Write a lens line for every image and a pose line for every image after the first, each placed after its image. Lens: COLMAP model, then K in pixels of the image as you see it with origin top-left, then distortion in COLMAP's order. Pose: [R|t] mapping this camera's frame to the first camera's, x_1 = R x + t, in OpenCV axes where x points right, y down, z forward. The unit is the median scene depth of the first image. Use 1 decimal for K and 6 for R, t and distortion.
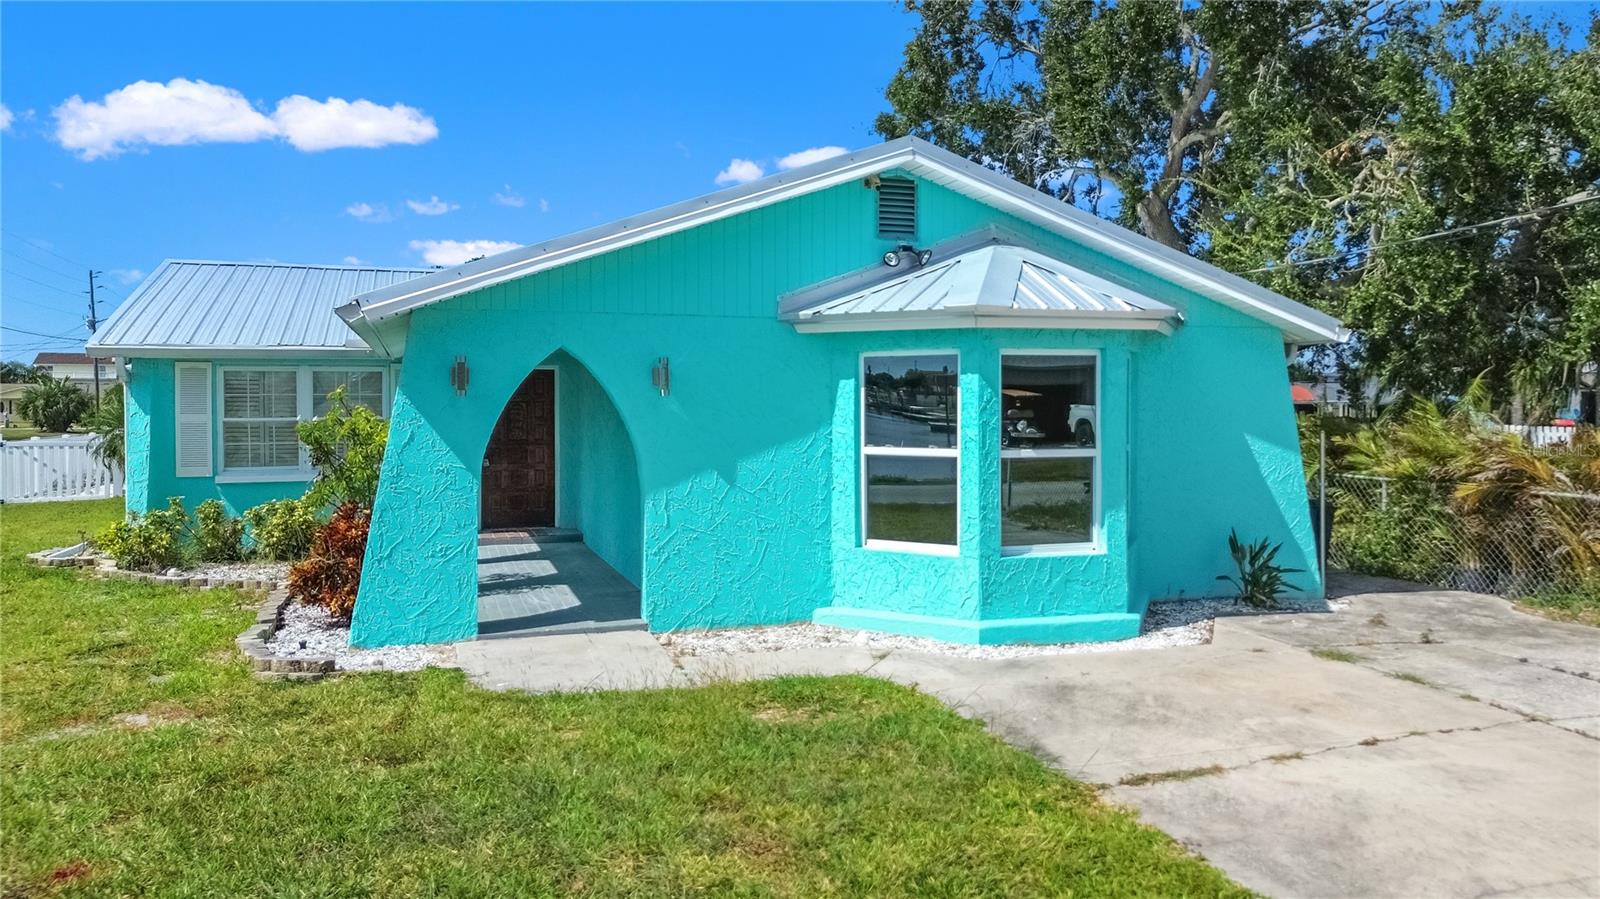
lens RADIAL K [[1146.5, 0, 800.0], [0, 1146.5, 449.5], [0, 0, 1]] dist [0.053759, -0.046720]
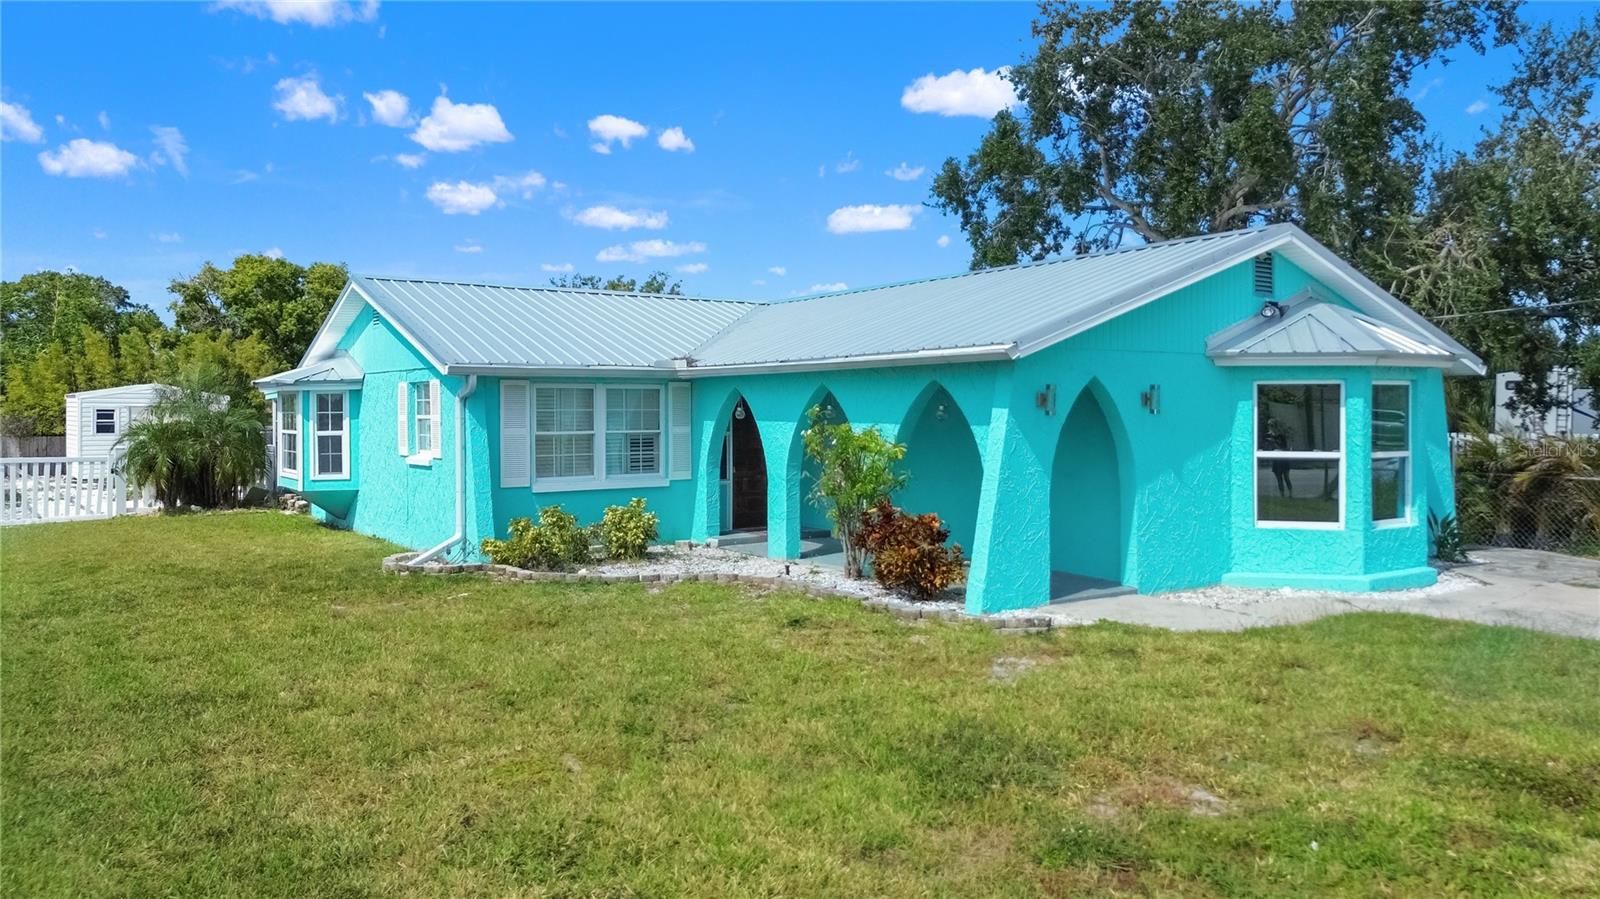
lens RADIAL K [[1146.5, 0, 800.0], [0, 1146.5, 449.5], [0, 0, 1]] dist [0.053759, -0.046720]
pose [[0.957180, -0.010653, 0.289299, -0.862868], [0.011927, 0.999925, -0.002642, -0.007595], [-0.289249, 0.005980, 0.957235, -0.142740]]
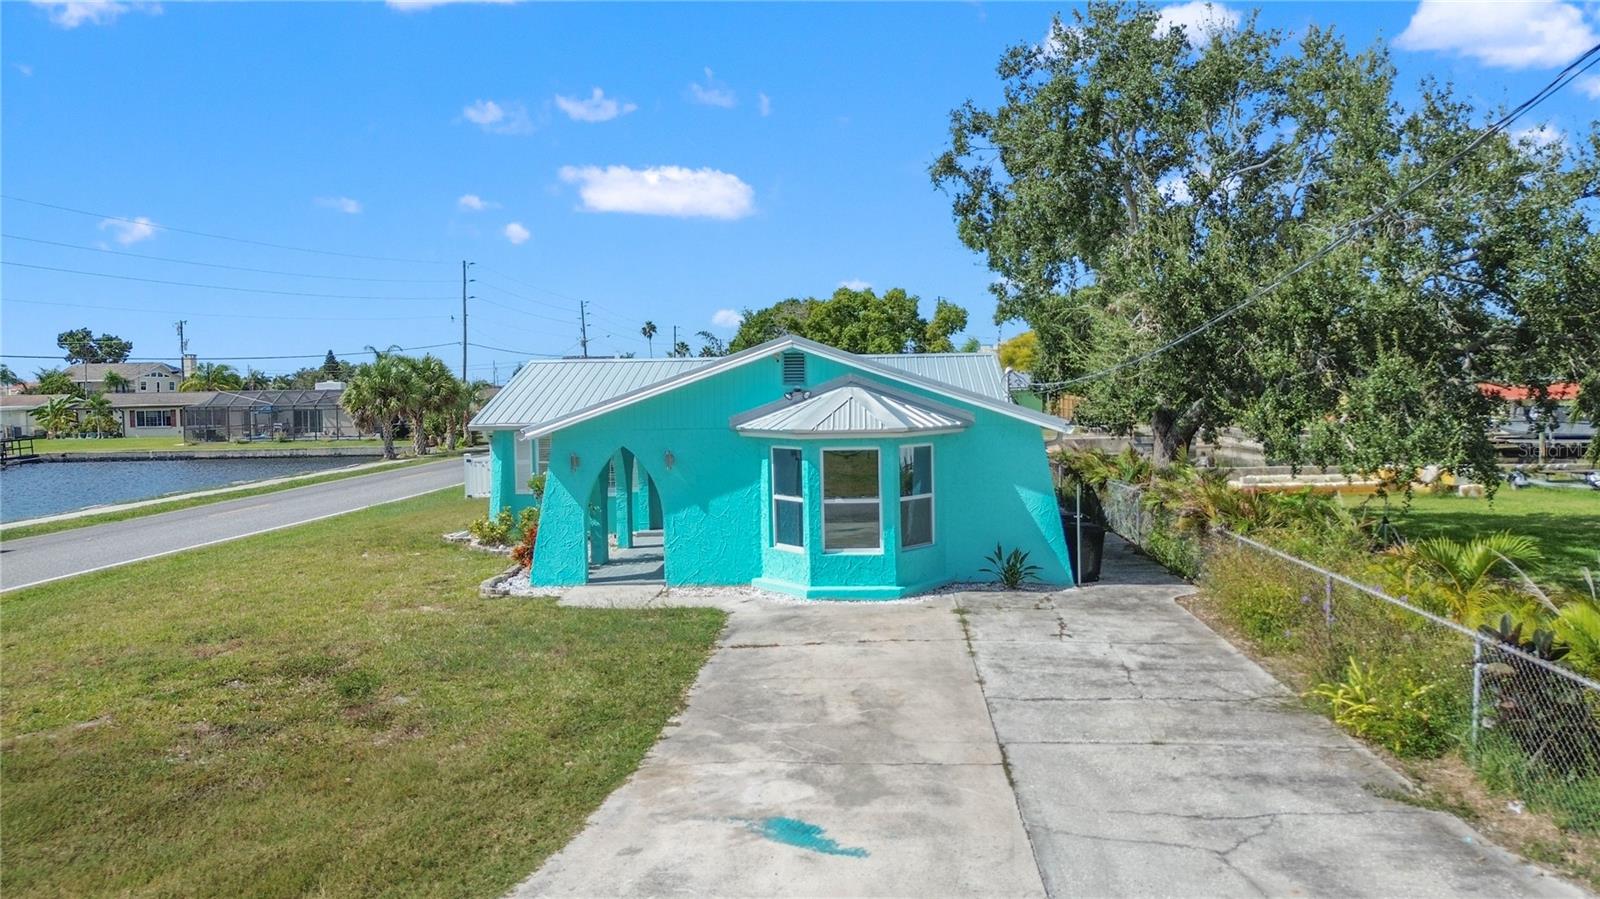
lens RADIAL K [[1154.6, 0, 875.1], [0, 1154.6, 453.6], [0, 0, 1]] dist [0.001244, -0.003922]
pose [[0.948010, 0.004597, -0.318208, 0.846913], [0.001777, 0.999804, 0.019737, -0.111296], [0.318236, -0.019277, 0.947815, -0.789744]]
